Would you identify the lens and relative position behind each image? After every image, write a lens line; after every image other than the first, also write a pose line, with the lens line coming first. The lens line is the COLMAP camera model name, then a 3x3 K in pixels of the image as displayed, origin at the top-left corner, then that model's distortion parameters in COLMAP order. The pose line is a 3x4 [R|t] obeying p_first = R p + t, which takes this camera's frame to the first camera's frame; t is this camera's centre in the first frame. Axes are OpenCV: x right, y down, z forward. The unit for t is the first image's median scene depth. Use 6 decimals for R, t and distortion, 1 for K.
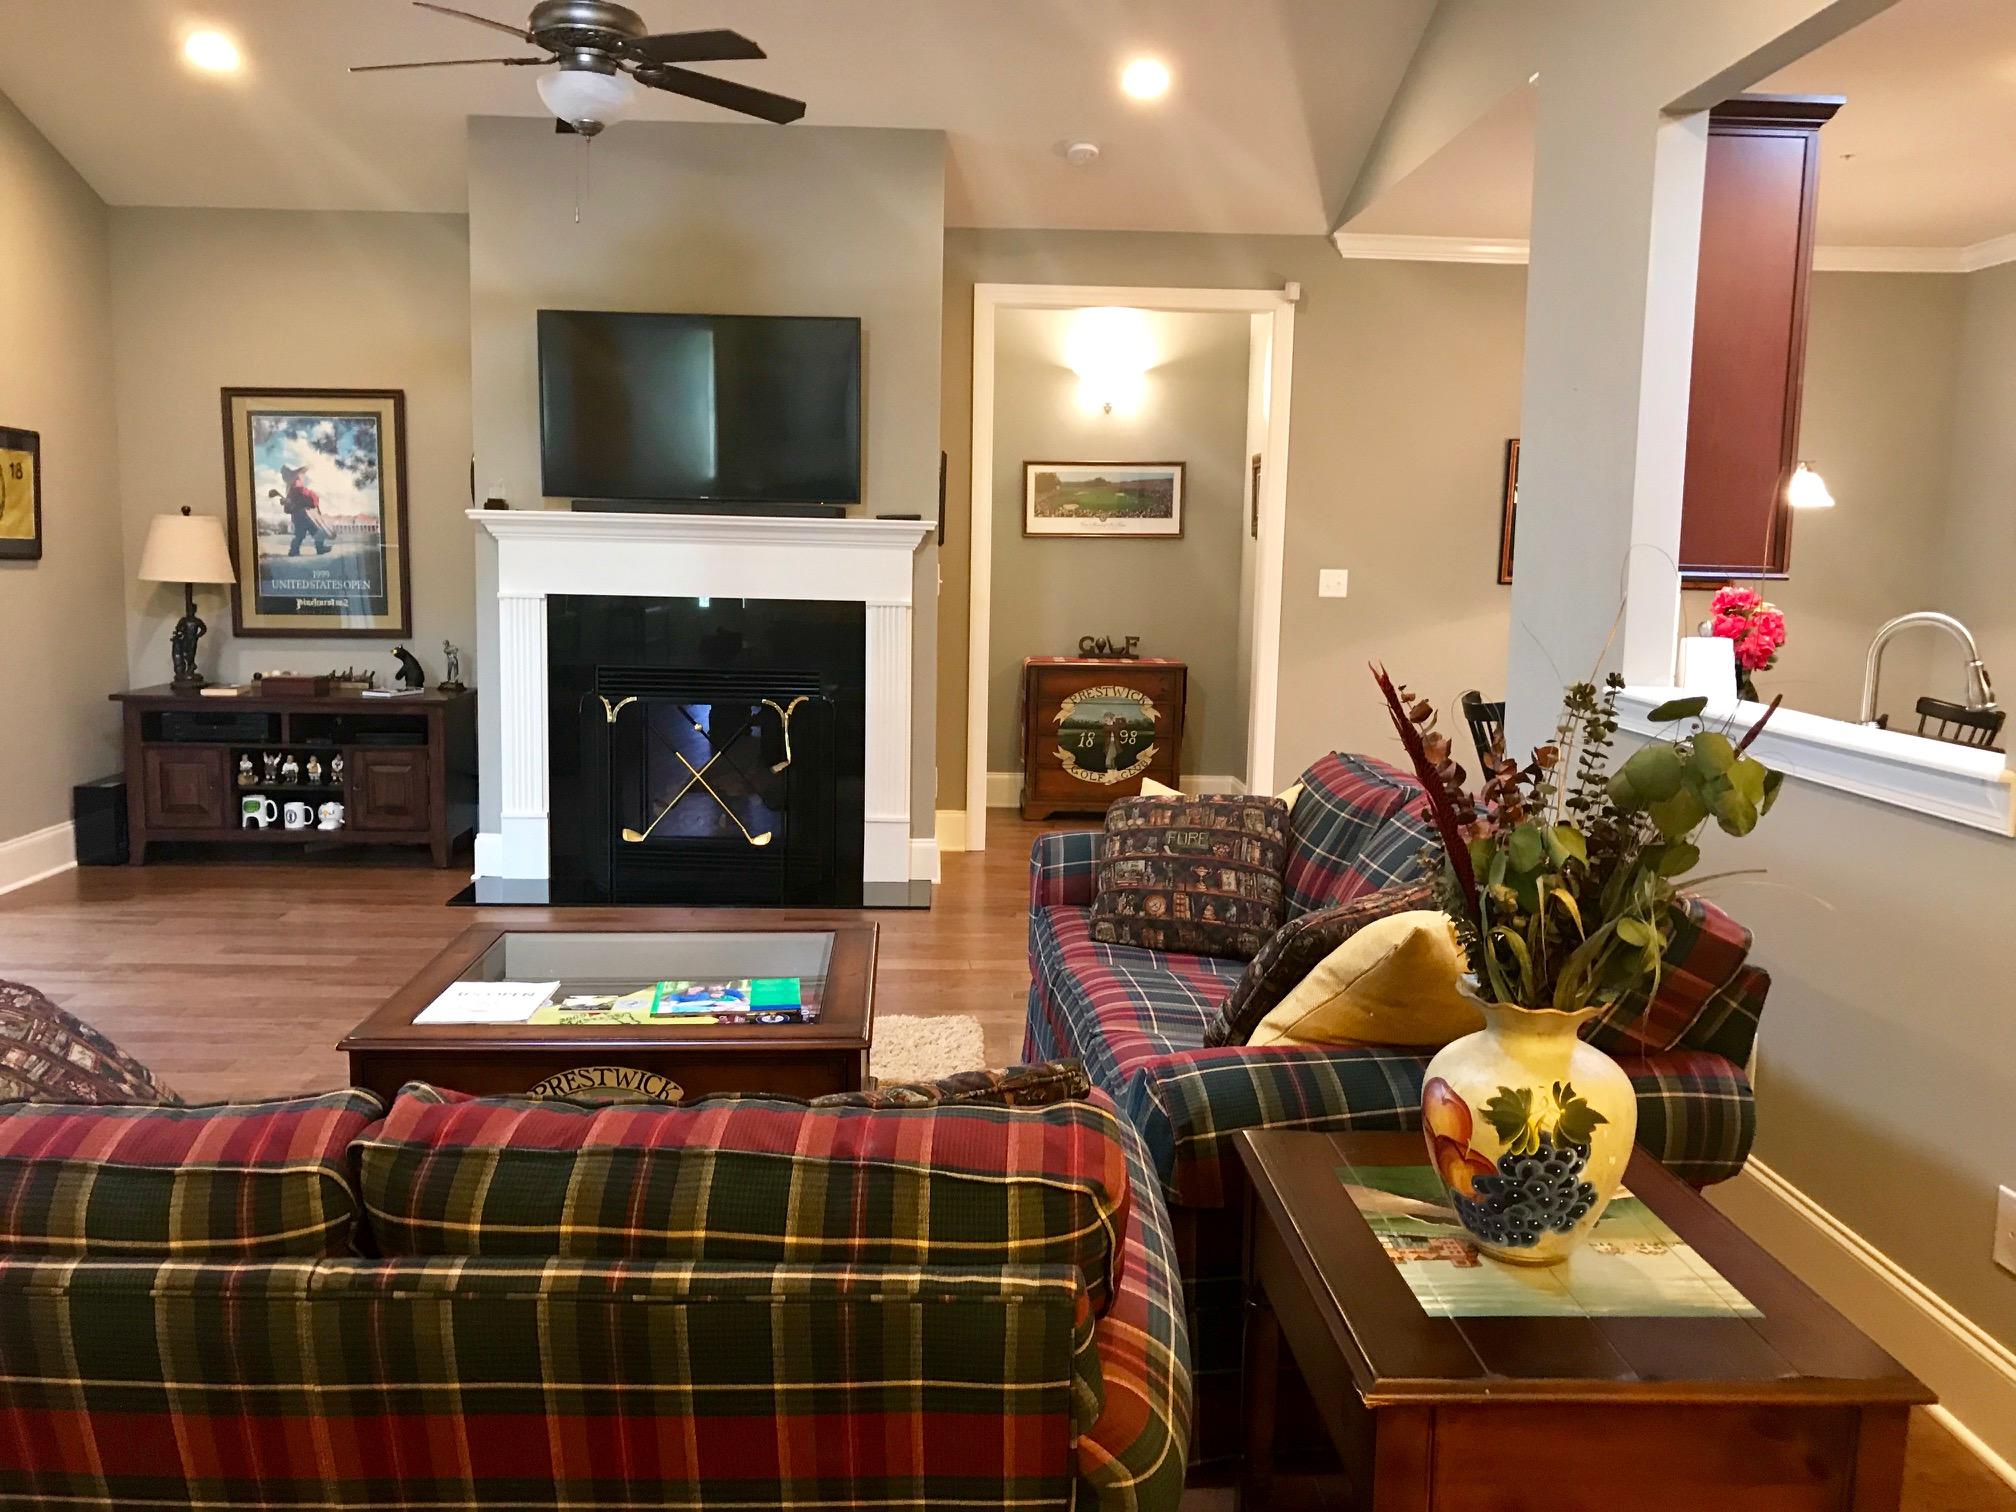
lens RADIAL K [[1673.1, 0, 992.8], [0, 1673.1, 749.2], [0, 0, 1]] dist [0.019030, -0.010857]
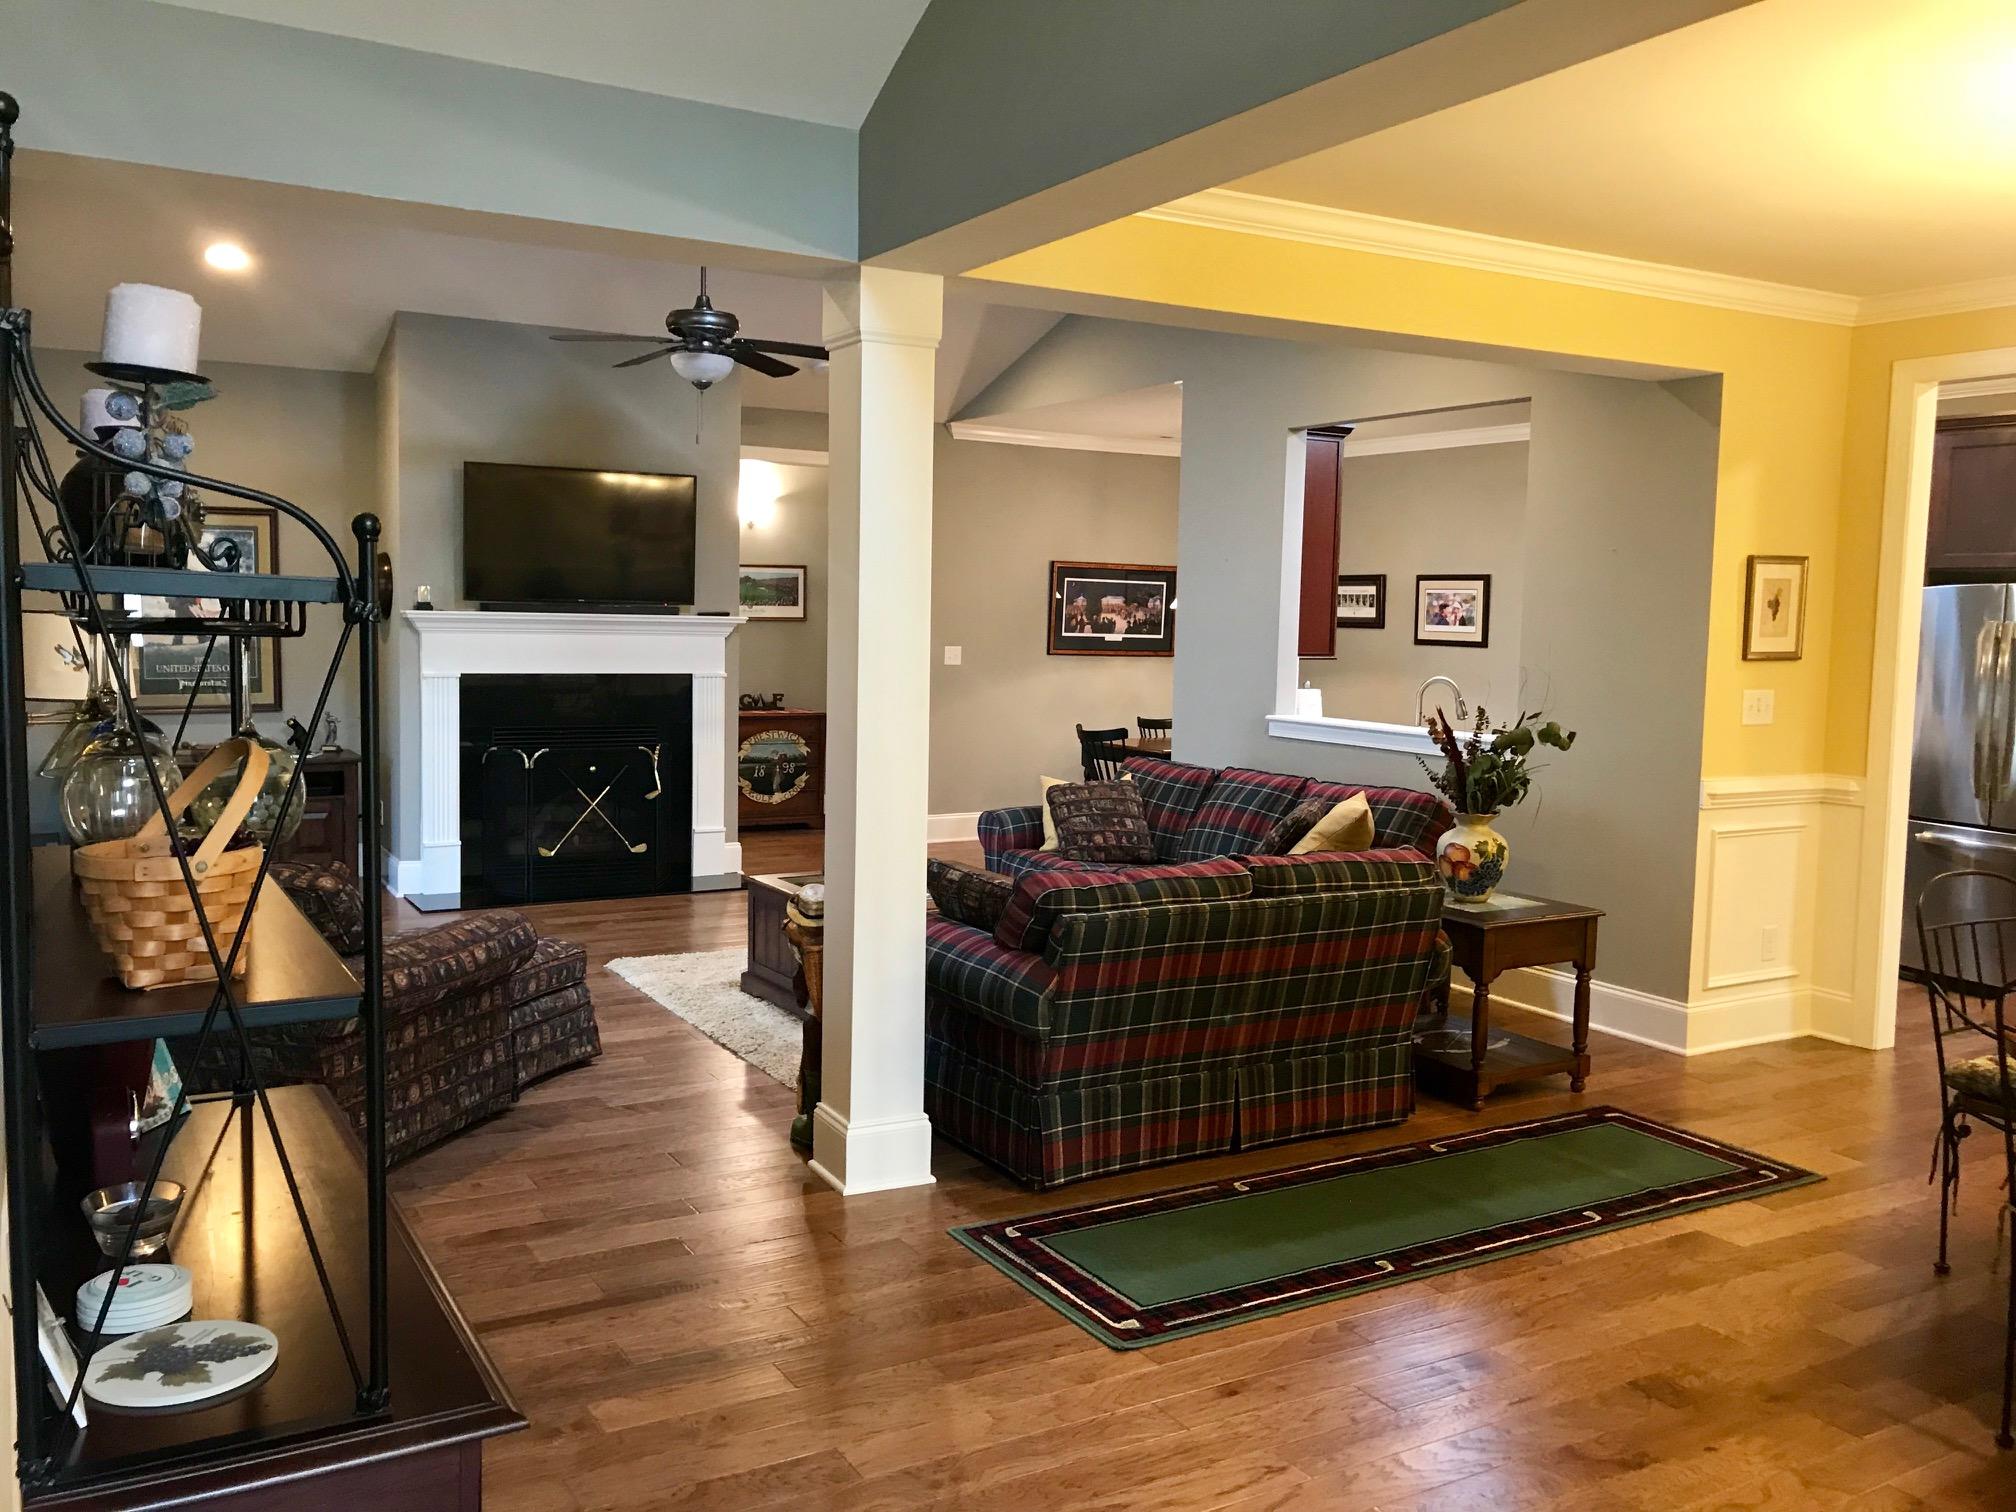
lens RADIAL K [[1673.1, 0, 995.9], [0, 1673.1, 739.8], [0, 0, 1]] dist [0.019030, -0.010857]
pose [[0.883215, -0.038611, 0.467377, -0.484885], [0.054240, 0.998327, -0.020026, 0.007645], [-0.465822, 0.043038, 0.883831, -0.333773]]
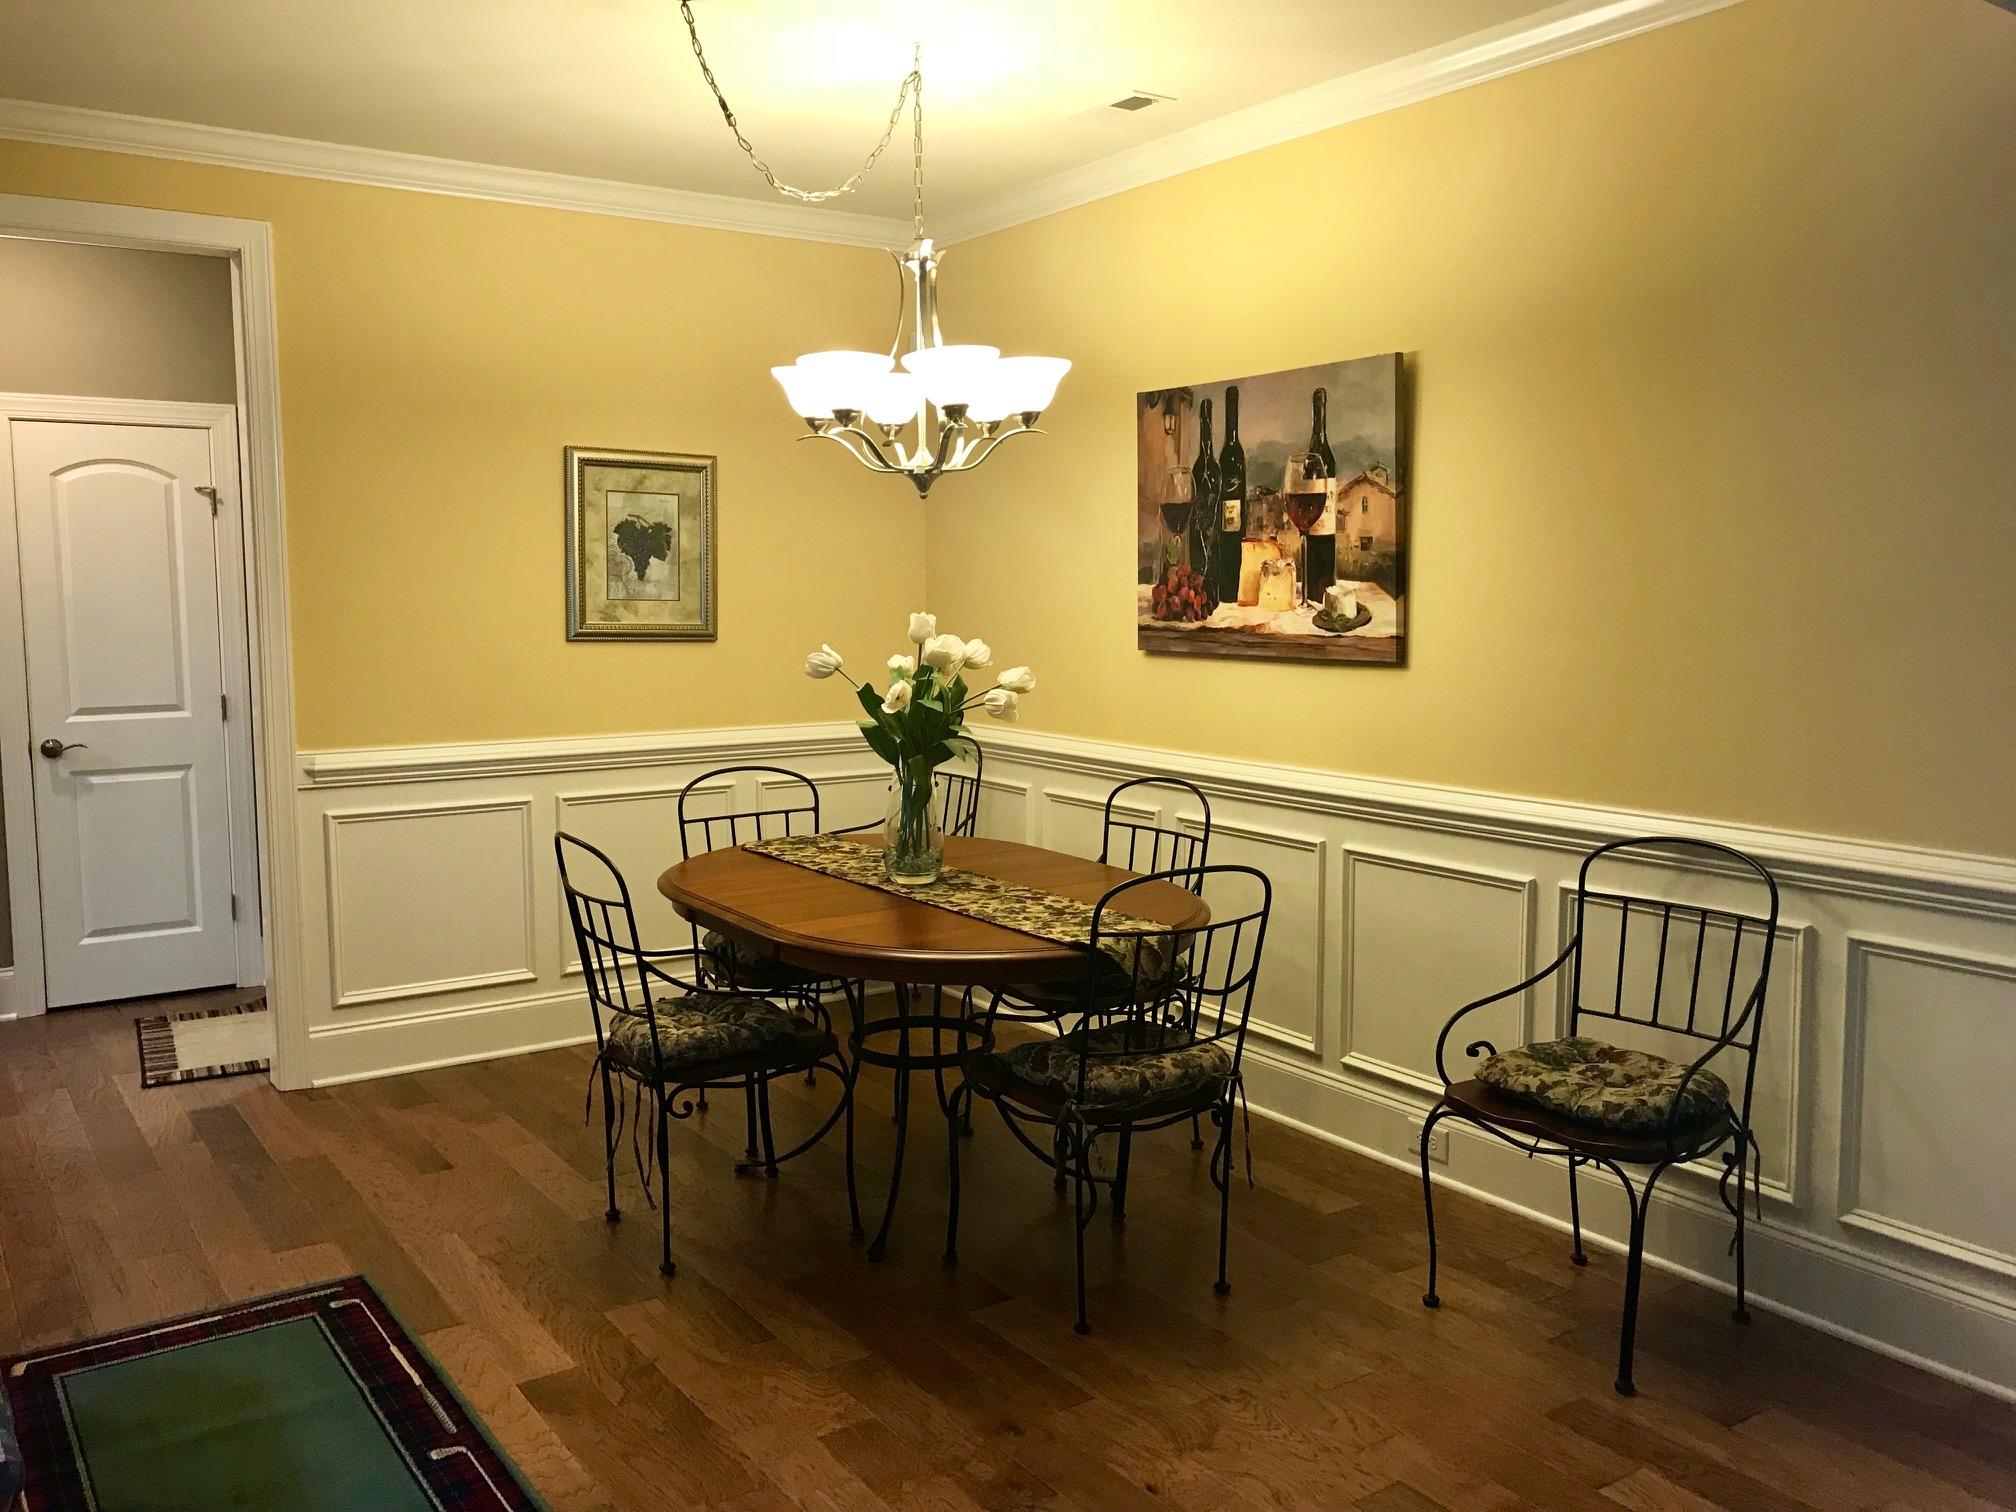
lens RADIAL K [[1673.1, 0, 995.2], [0, 1673.1, 722.4], [0, 0, 1]] dist [0.019030, -0.010857]
pose [[-0.532555, -0.101231, 0.840320, -0.411107], [0.097919, 0.978787, 0.179968, -0.056181], [-0.840712, 0.178126, -0.511345, 0.186189]]
